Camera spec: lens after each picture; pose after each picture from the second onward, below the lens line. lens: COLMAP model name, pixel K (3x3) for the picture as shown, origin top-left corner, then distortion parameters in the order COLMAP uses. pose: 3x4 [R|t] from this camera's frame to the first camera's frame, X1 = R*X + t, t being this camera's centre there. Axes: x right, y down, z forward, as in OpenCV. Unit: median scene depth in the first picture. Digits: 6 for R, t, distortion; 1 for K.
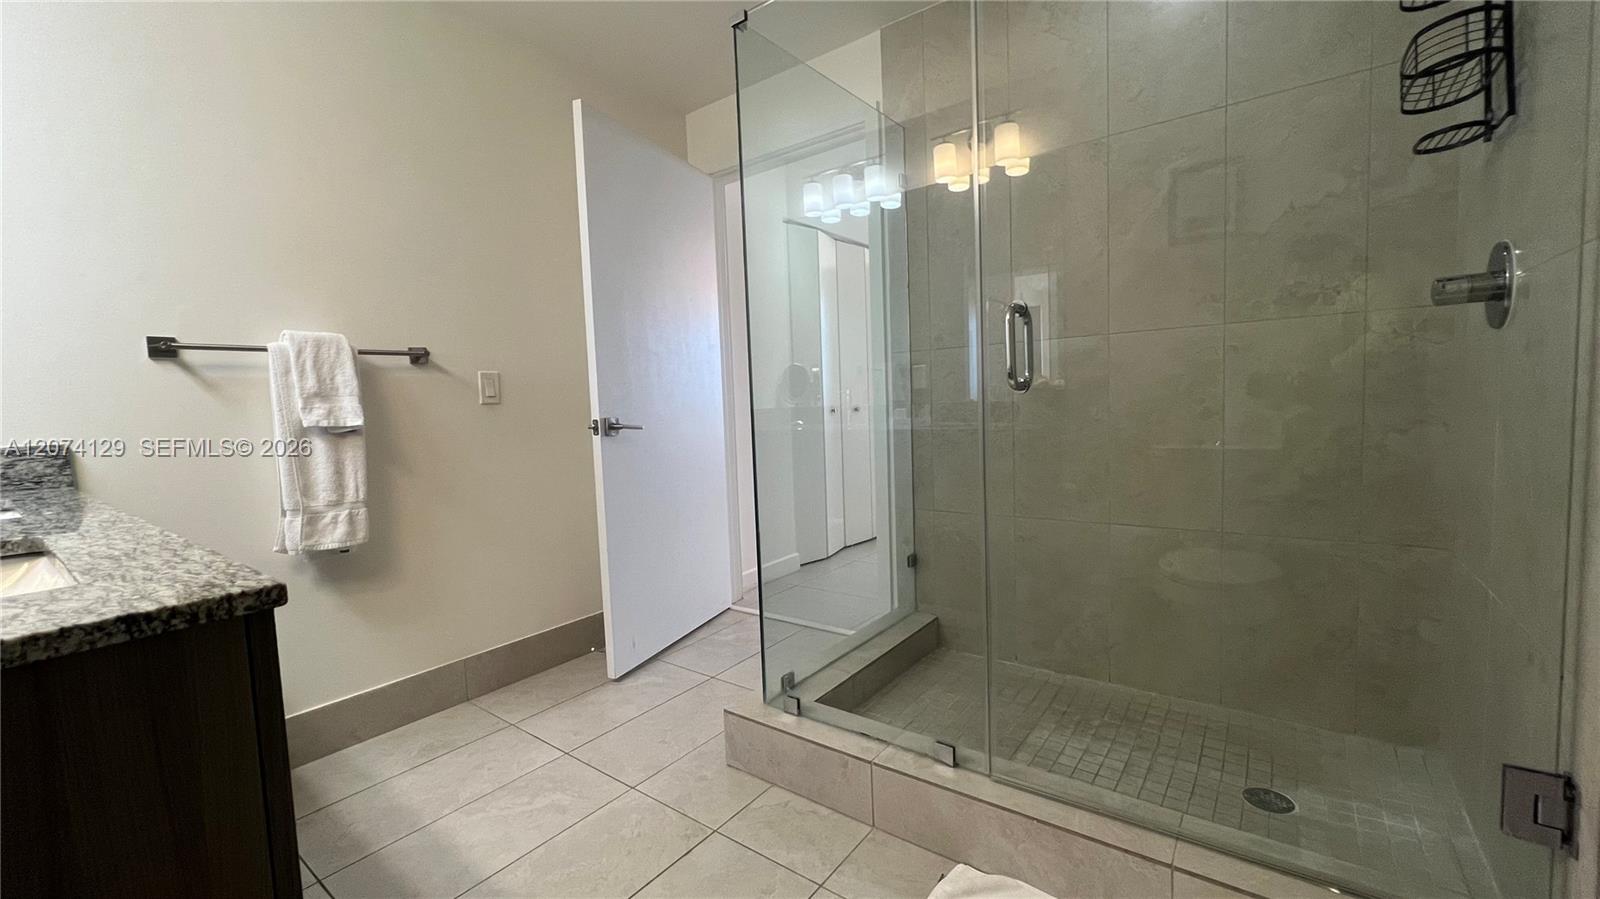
lens RADIAL K [[642.9, 0, 797.4], [0, 642.9, 450.8], [0, 0, 1]] dist [0.003412, 0.001005]
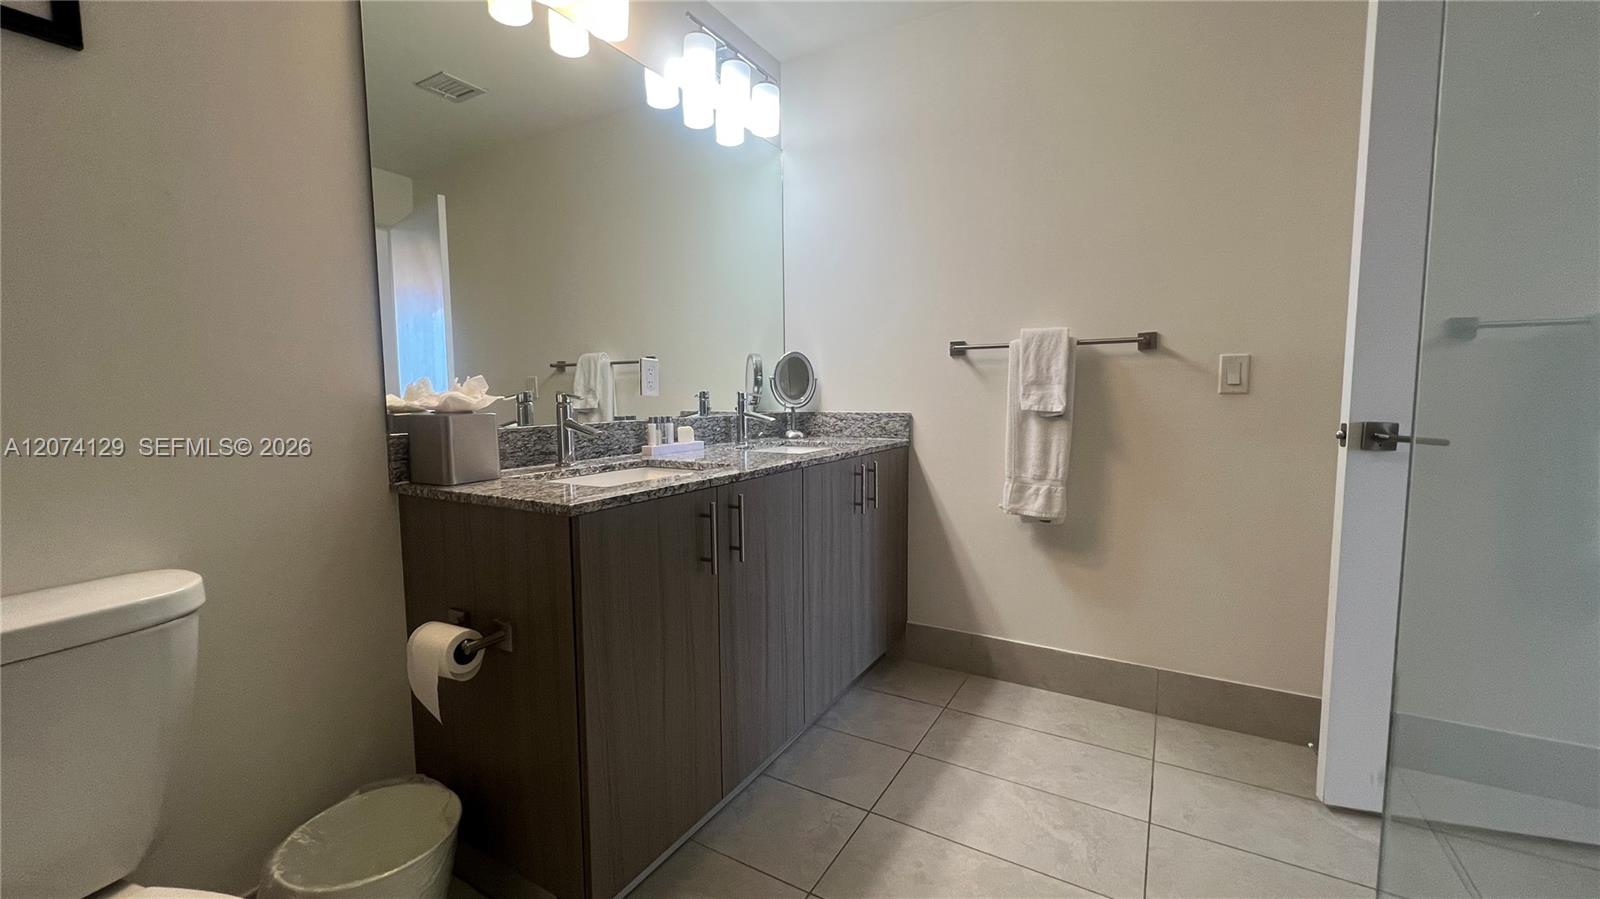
lens RADIAL K [[642.9, 0, 798.6], [0, 642.9, 449.1], [0, 0, 1]] dist [0.003412, 0.001005]
pose [[0.117723, 0.126188, -0.984996, 0.353572], [-0.074403, 0.990226, 0.117966, -0.072386], [0.990255, 0.059400, 0.125962, 0.429267]]
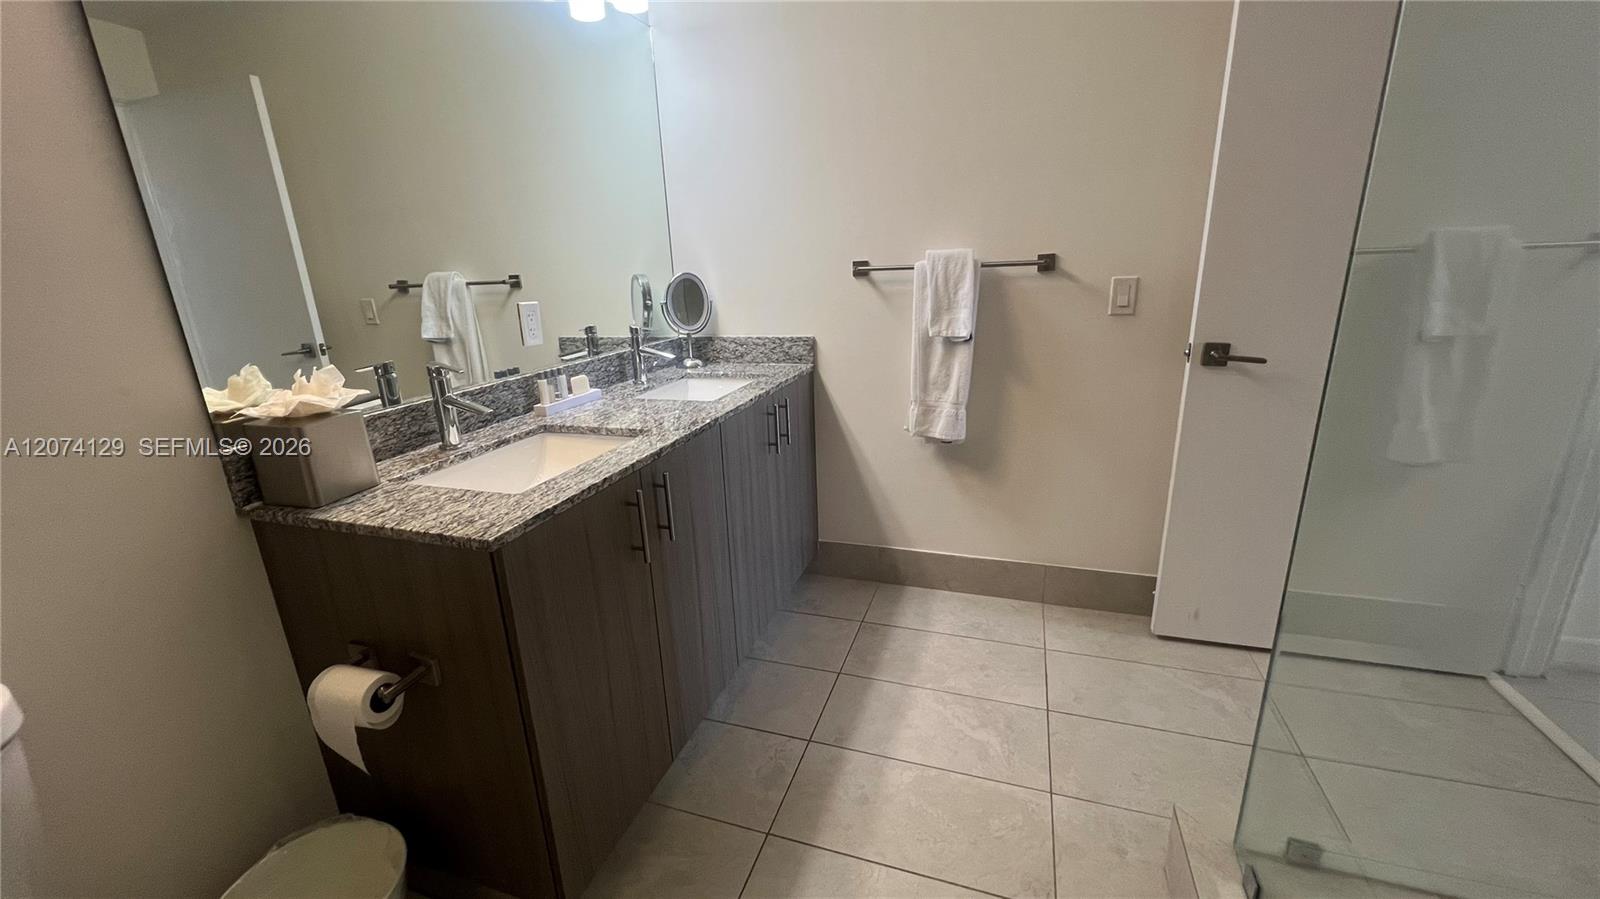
lens RADIAL K [[642.9, 0, 798.4], [0, 642.9, 449.3], [0, 0, 1]] dist [0.003412, 0.001005]
pose [[0.316981, 0.295946, -0.901076, 0.278266], [-0.047691, 0.953841, 0.296500, -0.169887], [0.947232, -0.051011, 0.316464, 0.374339]]
